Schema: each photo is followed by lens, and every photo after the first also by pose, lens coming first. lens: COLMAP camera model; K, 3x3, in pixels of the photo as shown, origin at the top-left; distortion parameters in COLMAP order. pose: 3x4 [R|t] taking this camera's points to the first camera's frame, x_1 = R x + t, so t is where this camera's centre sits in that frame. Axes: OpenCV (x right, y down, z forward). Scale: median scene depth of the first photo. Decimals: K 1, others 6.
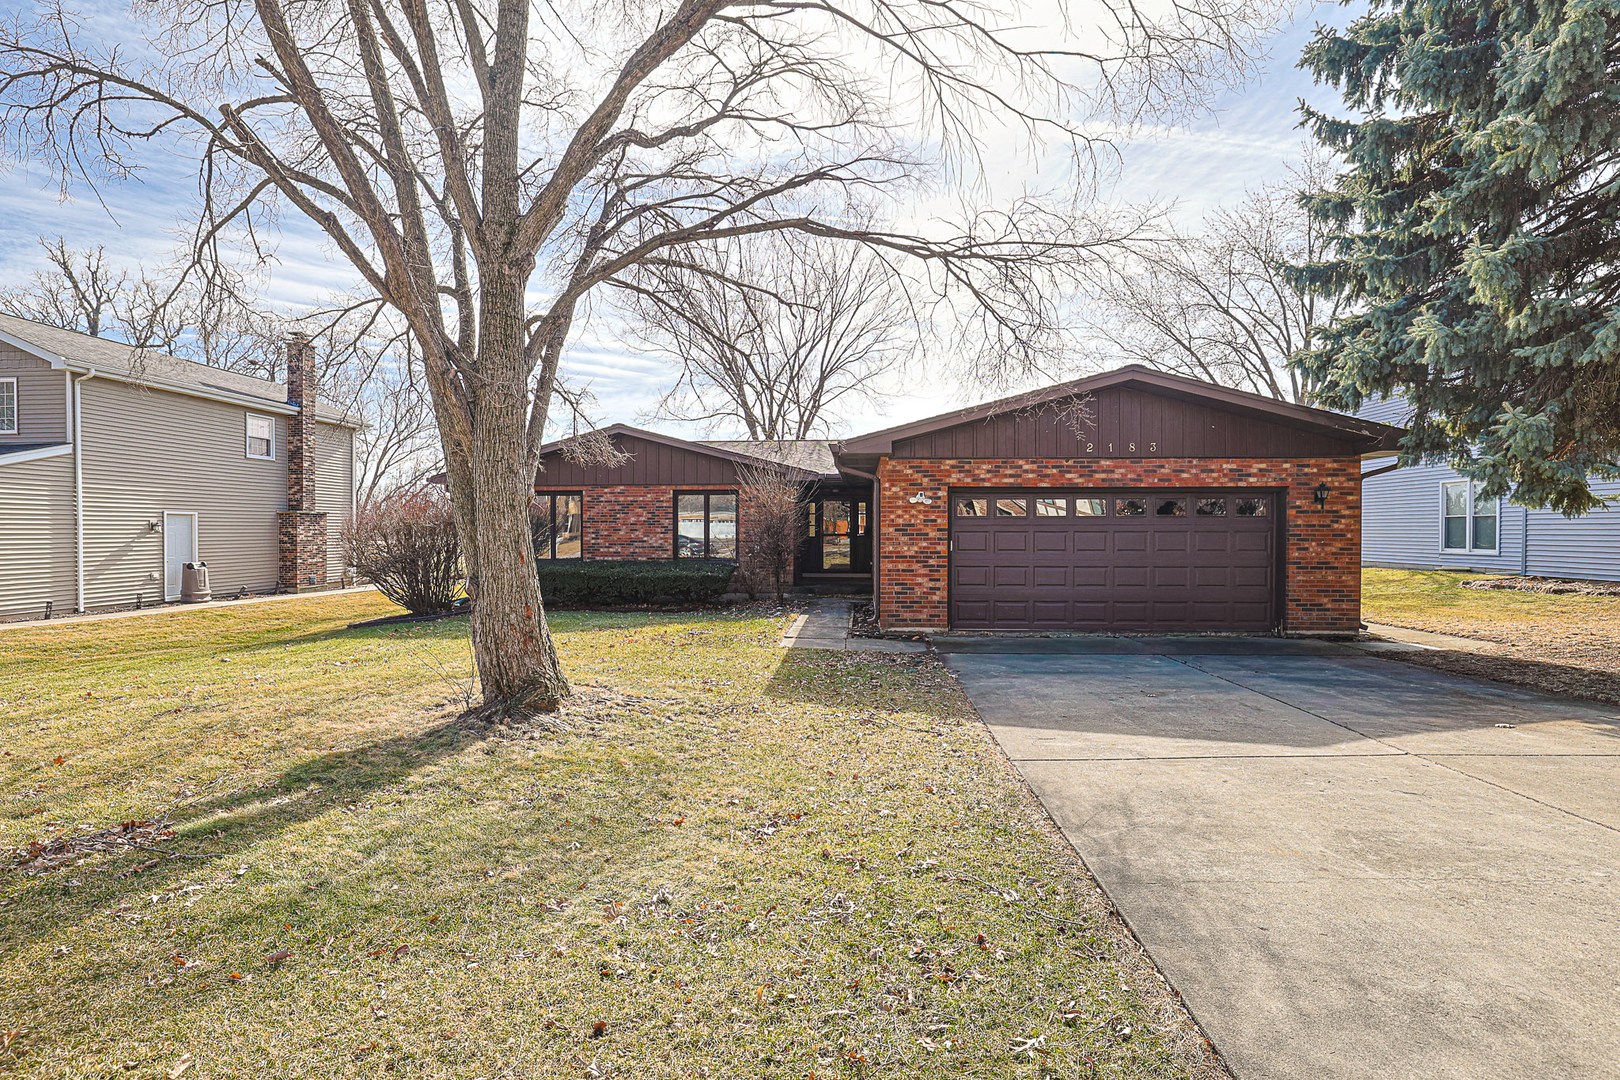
lens RADIAL K [[734.9, 0, 805.0], [0, 734.9, 540.2], [0, 0, 1]] dist [-0.021590, -0.000589]
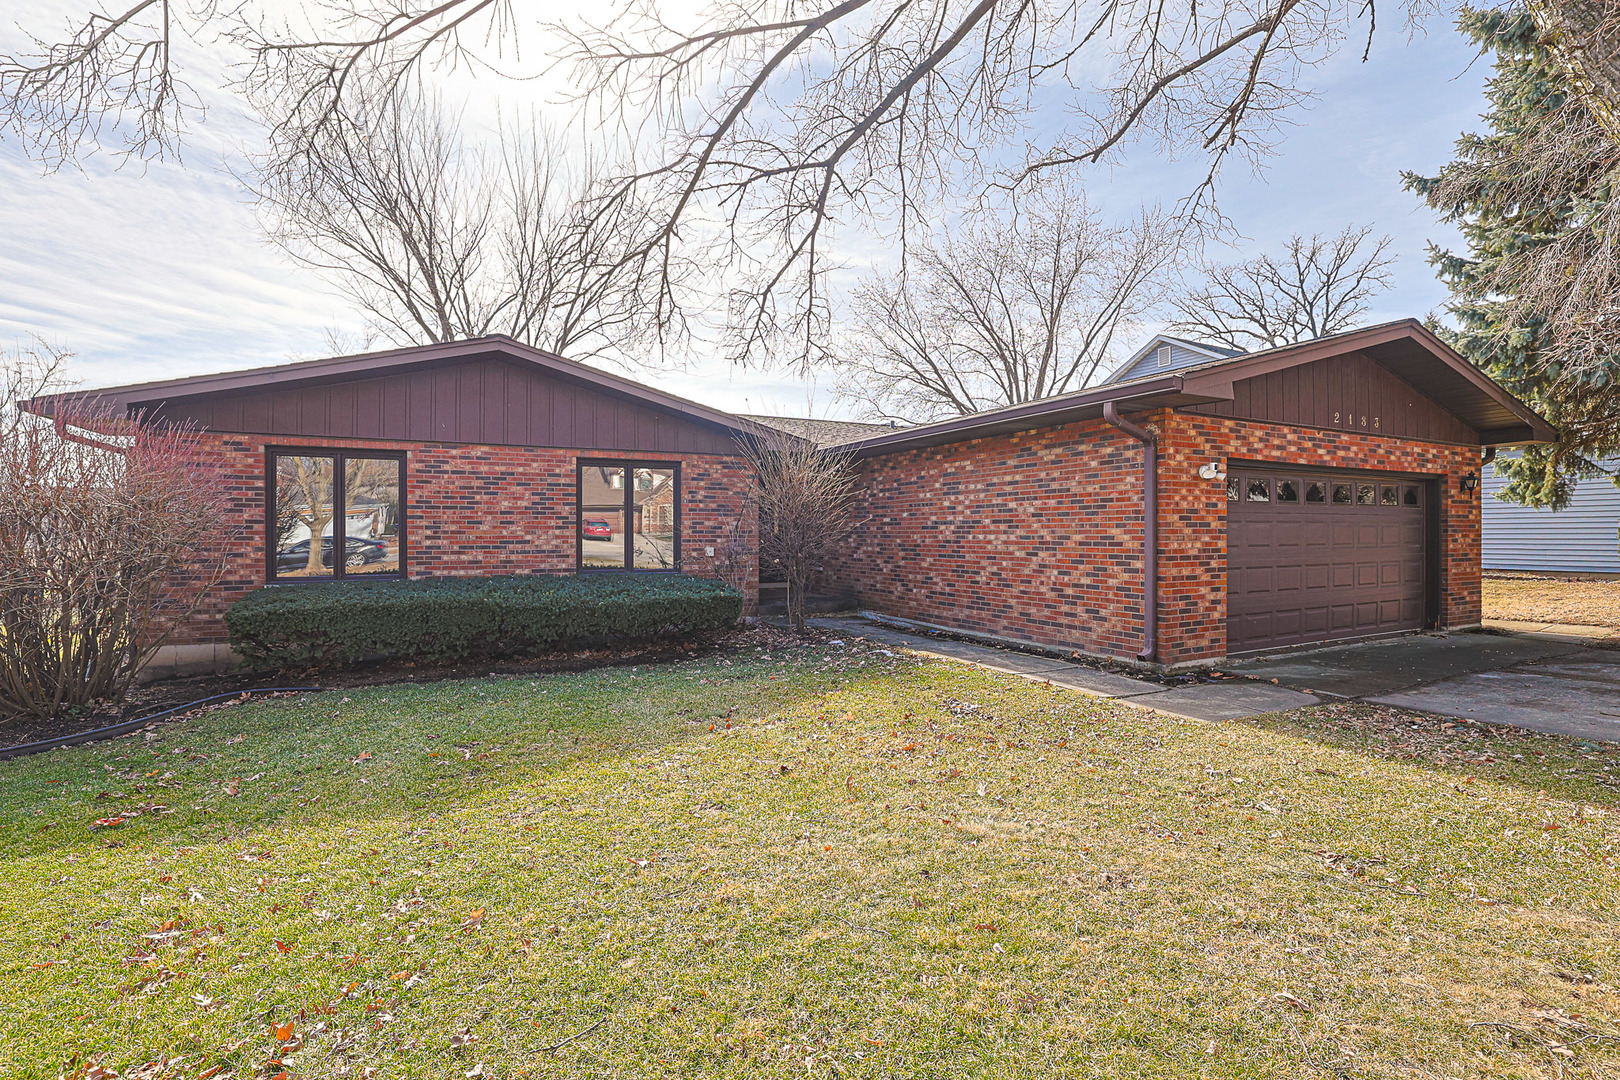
lens RADIAL K [[734.9, 0, 806.5], [0, 734.9, 533.1], [0, 0, 1]] dist [-0.021590, -0.000589]
pose [[0.860336, -0.003310, 0.509717, -0.524561], [0.009307, 0.999914, -0.009215, 0.003119], [-0.509643, 0.012672, 0.860293, 0.608491]]
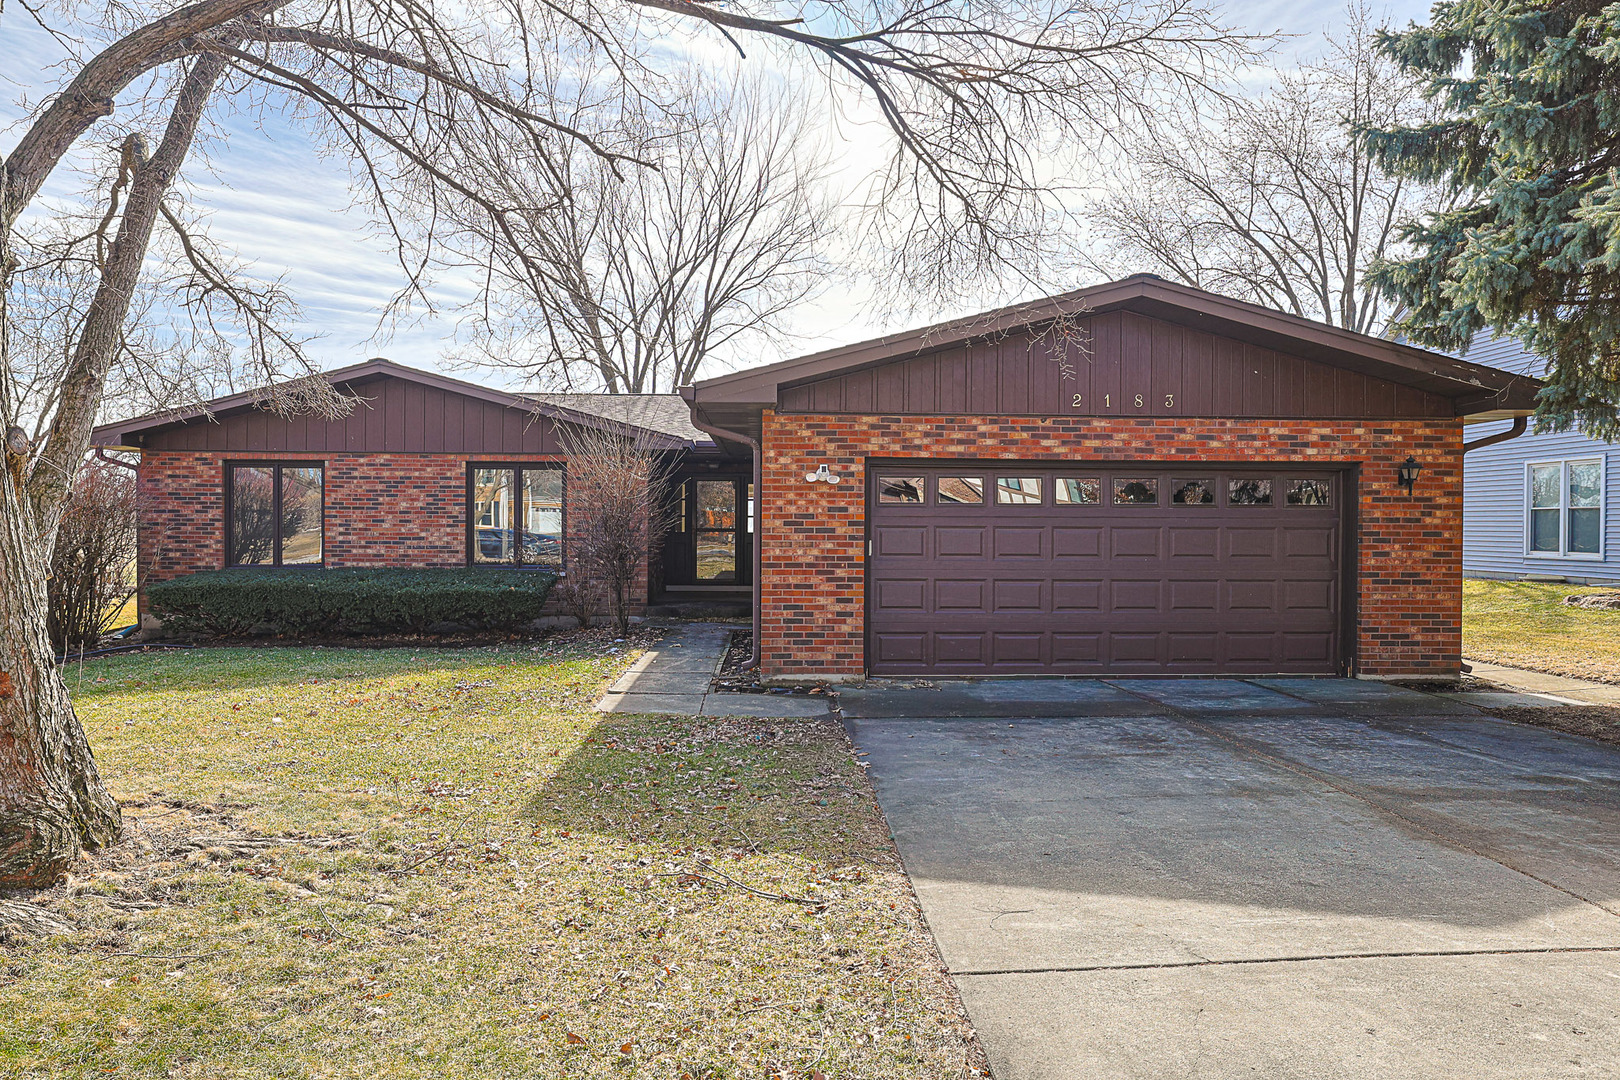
lens RADIAL K [[961.8, 0, 801.7], [0, 961.8, 537.8], [0, 0, 1]] dist [0.001230, 0.007200]
pose [[0.994371, 0.003434, 0.105897, 0.049561], [-0.003607, 0.999992, 0.001448, -0.002526], [-0.105891, -0.001822, 0.994376, 0.160197]]
